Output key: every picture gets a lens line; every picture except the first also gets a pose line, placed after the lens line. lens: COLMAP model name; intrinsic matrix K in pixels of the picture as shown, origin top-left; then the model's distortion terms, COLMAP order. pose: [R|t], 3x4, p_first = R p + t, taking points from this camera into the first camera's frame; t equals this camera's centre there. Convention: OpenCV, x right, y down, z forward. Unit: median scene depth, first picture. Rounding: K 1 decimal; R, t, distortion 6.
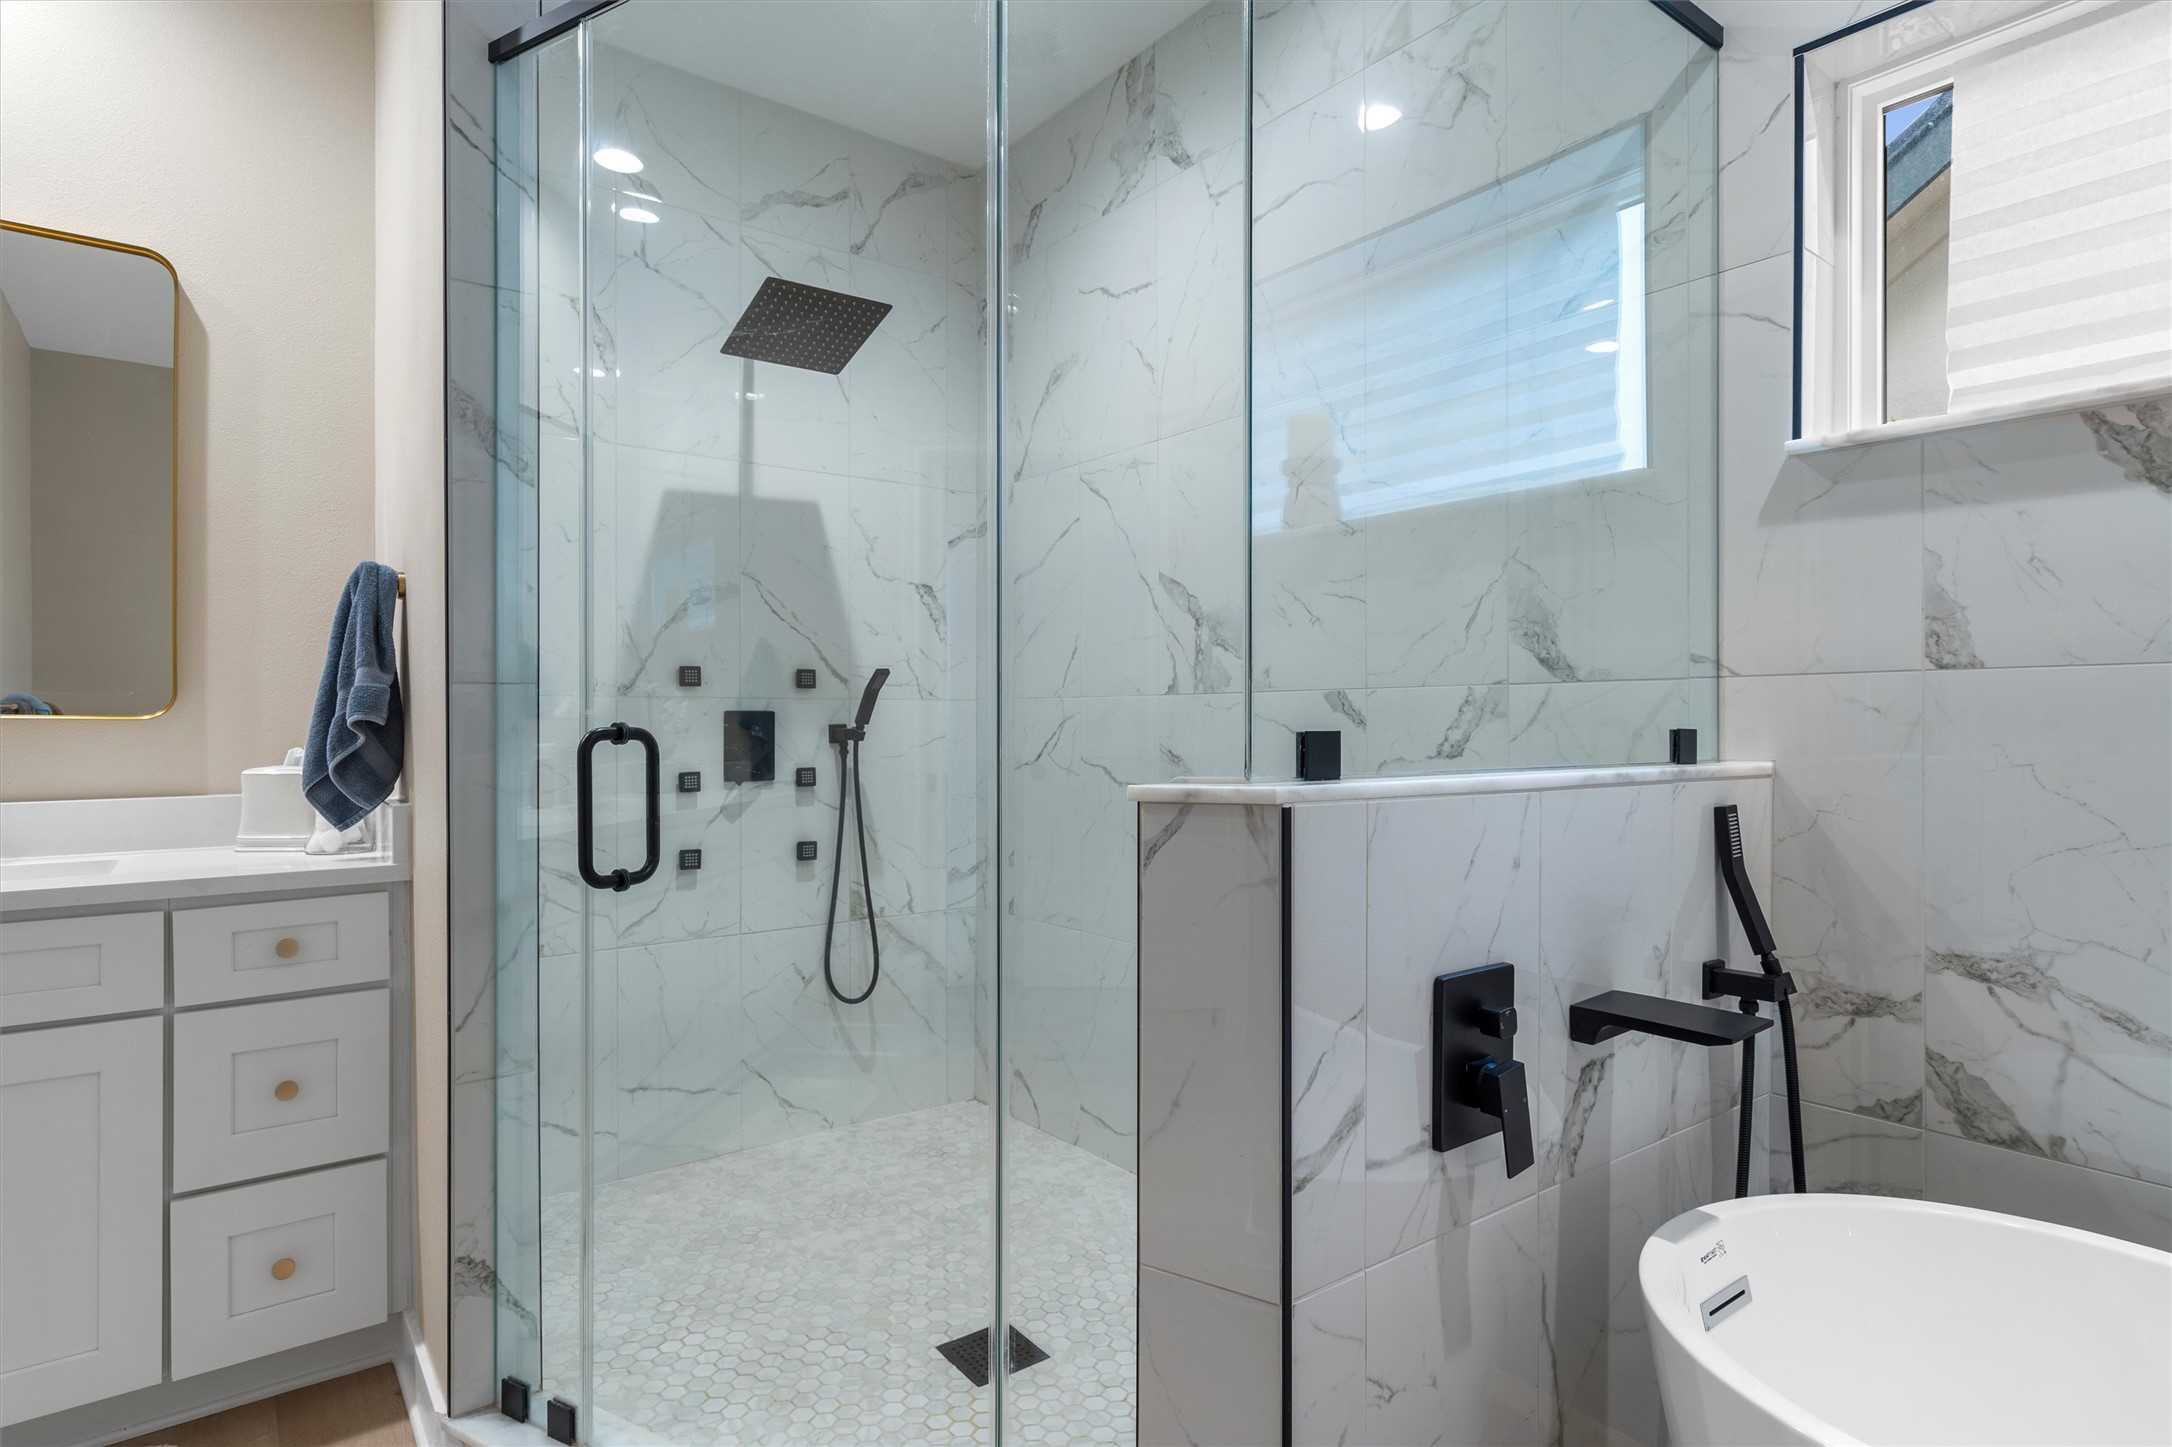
lens RADIAL K [[1139.6, 0, 1085.5], [0, 1139.6, 731.0], [0, 0, 1]] dist [-0.000477, 0.001117]
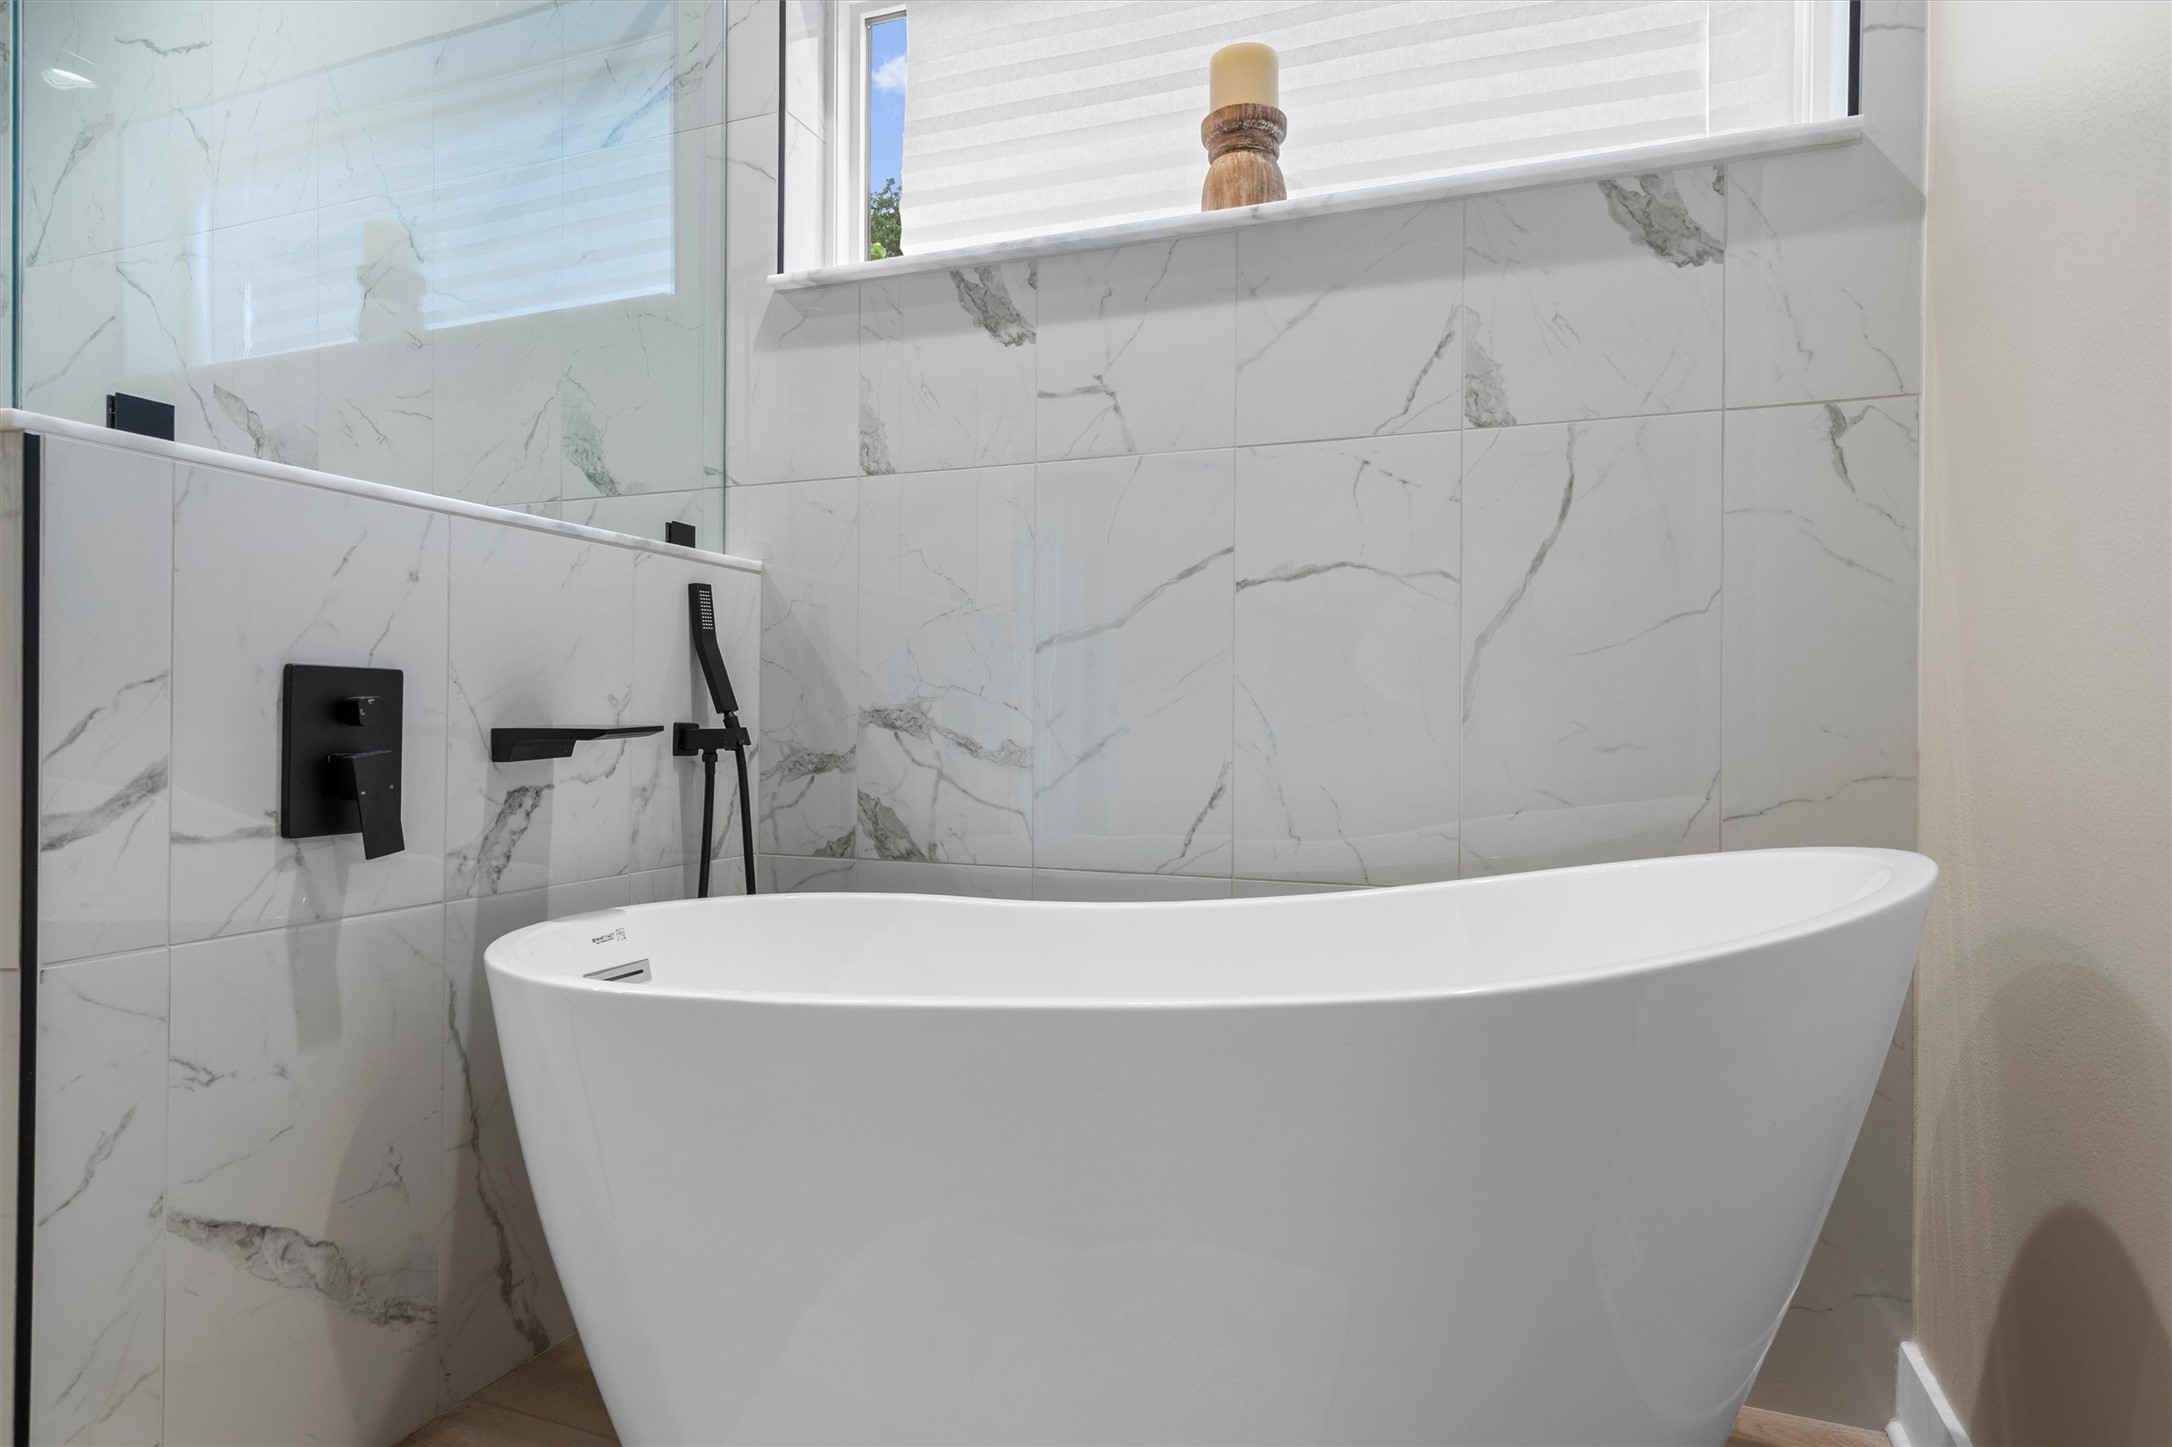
lens RADIAL K [[1195.2, 0, 1088.2], [0, 1195.2, 735.3], [0, 0, 1]] dist [-0.001495, -0.000237]
pose [[0.852053, 0.005173, 0.523430, 0.286163], [-0.006741, 0.999977, 0.001090, 0.217744], [-0.523412, -0.004457, 0.852068, -0.201381]]
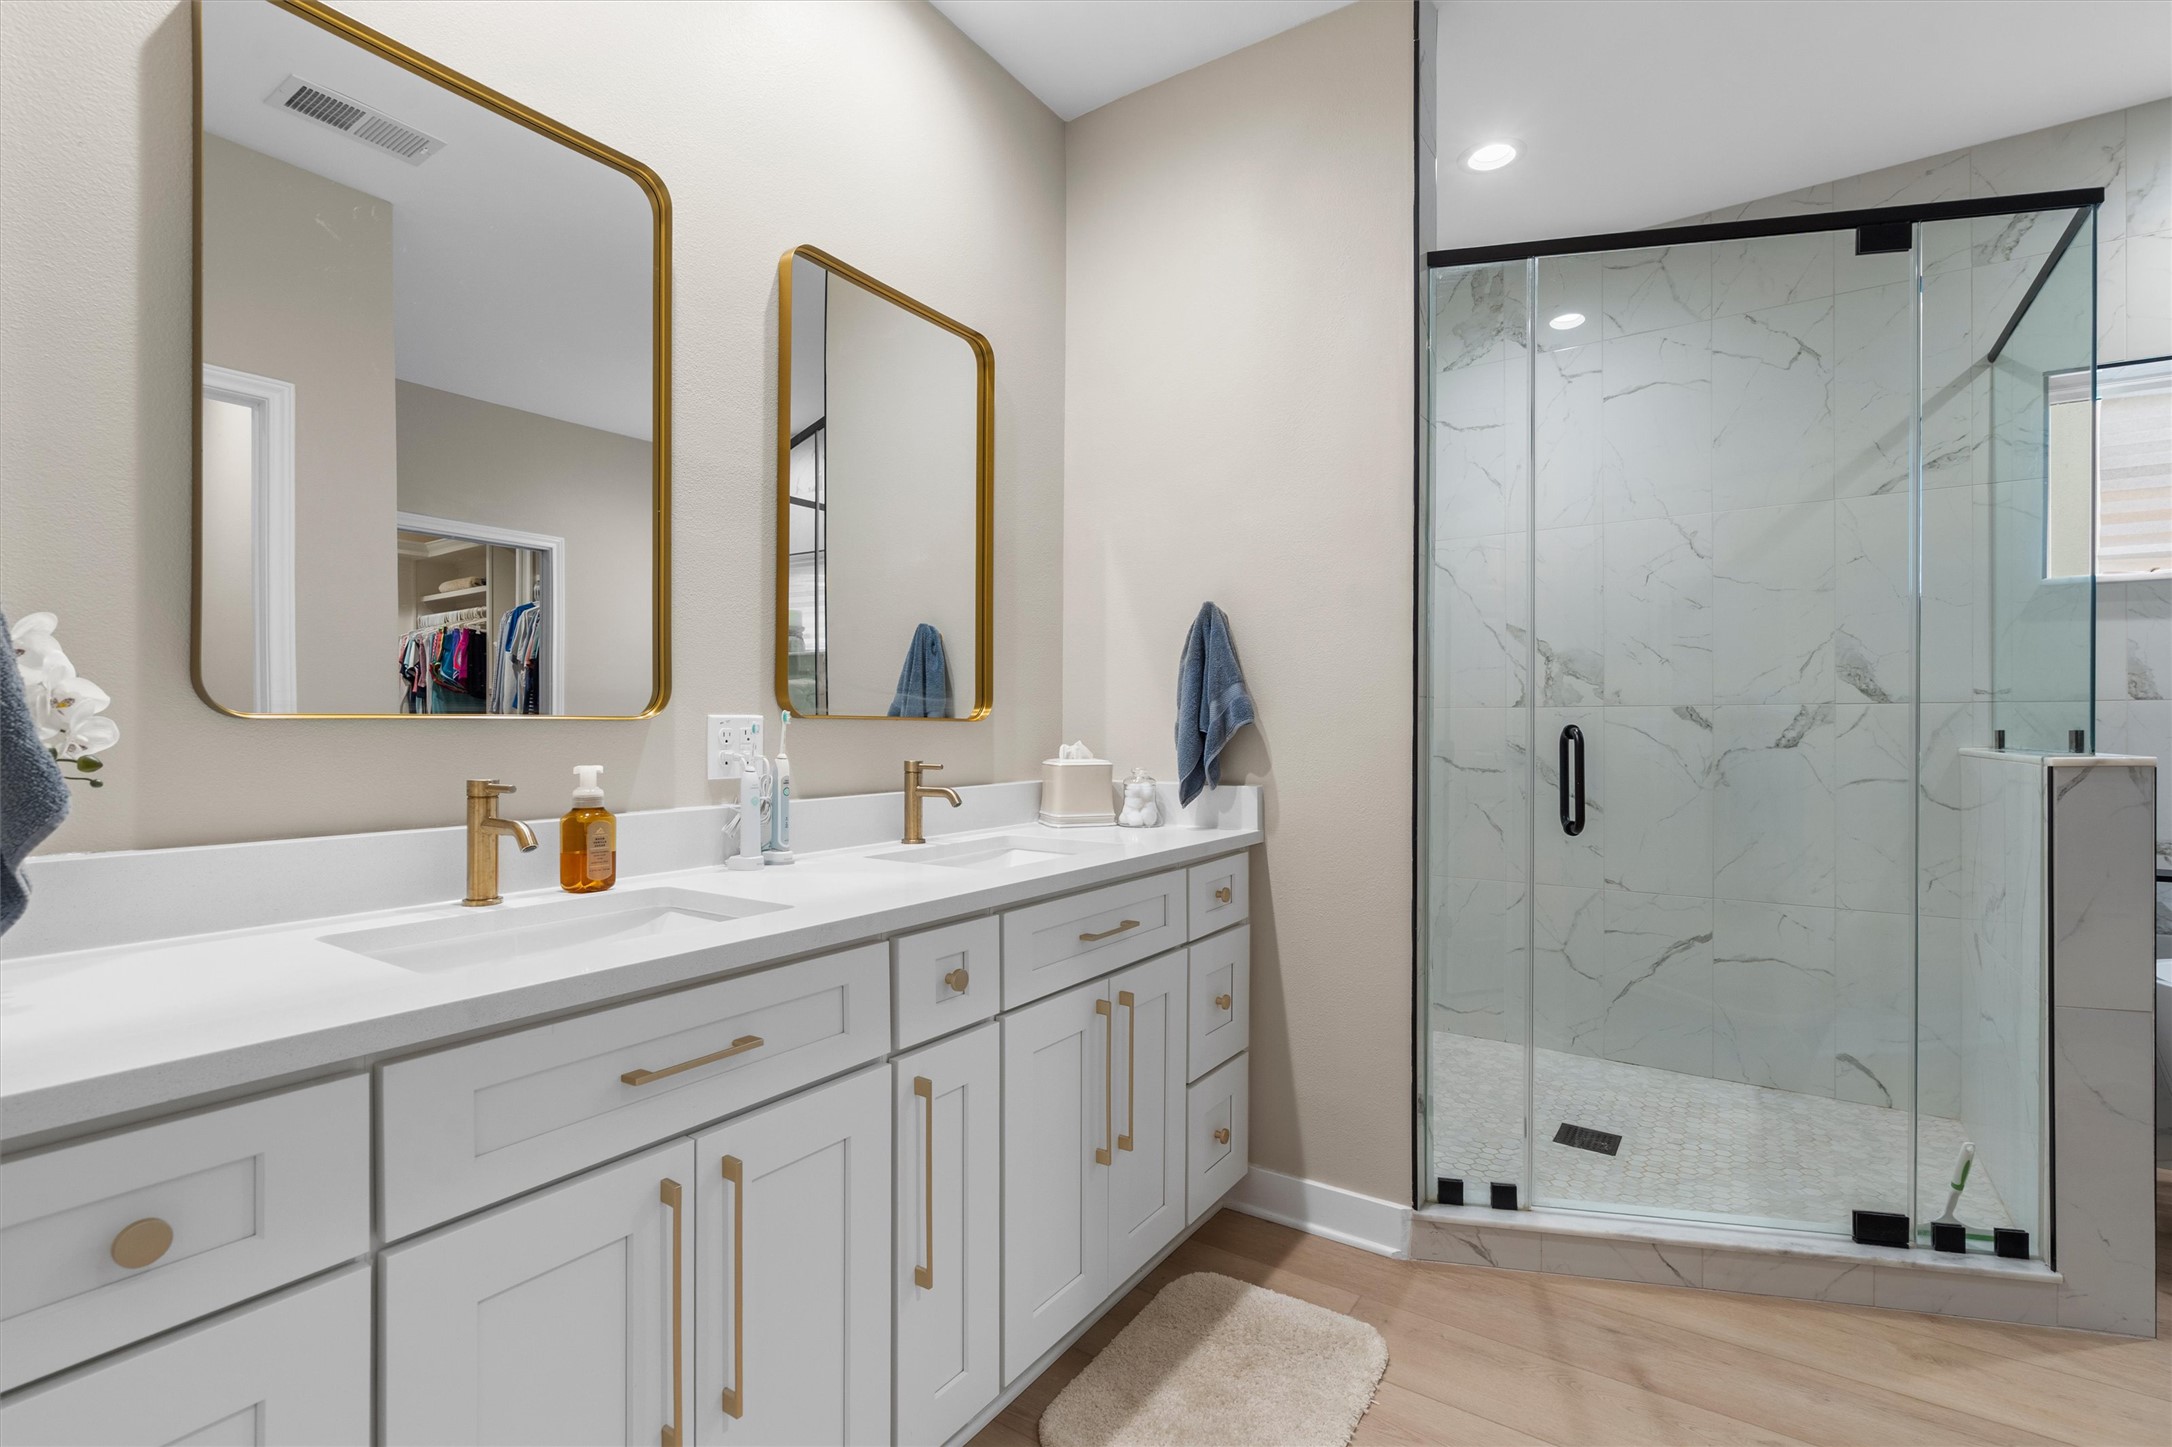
lens RADIAL K [[986.8, 0, 1083.0], [0, 986.8, 731.0], [0, 0, 1]] dist [-0.000414, 0.000345]
pose [[0.948863, -0.000705, 0.315686, -1.543720], [0.001734, 0.999994, -0.002981, 0.002418], [-0.315682, 0.003376, 0.948859, -0.056548]]
